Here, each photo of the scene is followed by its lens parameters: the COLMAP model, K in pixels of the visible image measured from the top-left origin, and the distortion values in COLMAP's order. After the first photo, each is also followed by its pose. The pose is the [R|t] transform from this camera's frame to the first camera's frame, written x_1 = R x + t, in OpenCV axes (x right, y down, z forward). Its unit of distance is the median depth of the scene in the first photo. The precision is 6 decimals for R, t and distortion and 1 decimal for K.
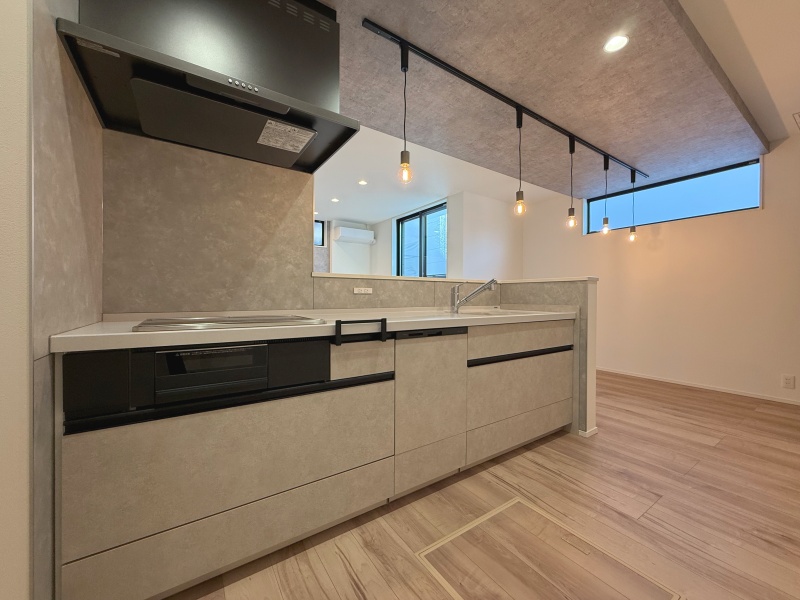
lens RADIAL K [[316.8, 0, 400.0], [0, 316.8, 300.0], [0, 0, 1]] dist [-0.001368, 0.000383]
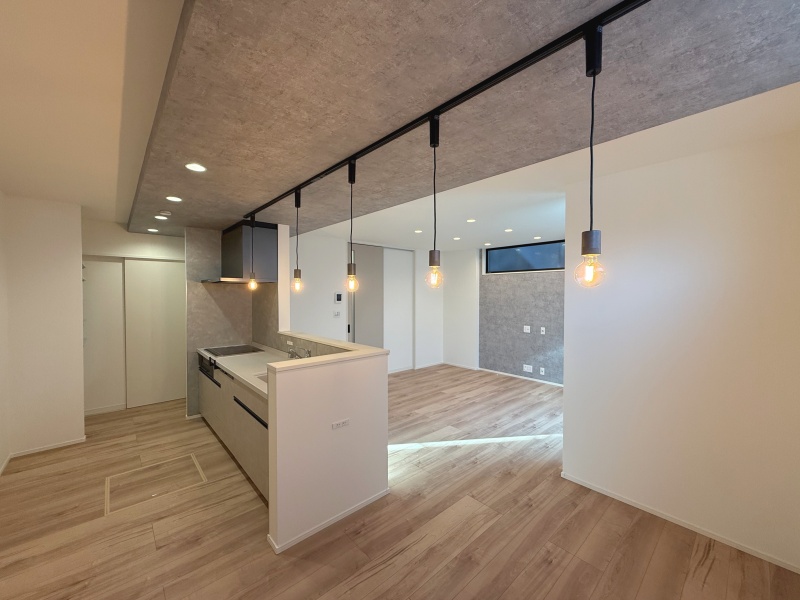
lens RADIAL K [[320.0, 0, 398.6], [0, 320.0, 298.4], [0, 0, 1]] dist [-0.001250, 0.000235]
pose [[0.139267, 0.012893, -0.990171, 1.976126], [-0.008123, 0.999896, 0.011877, -0.349963], [0.990222, 0.006389, 0.139357, 1.587752]]
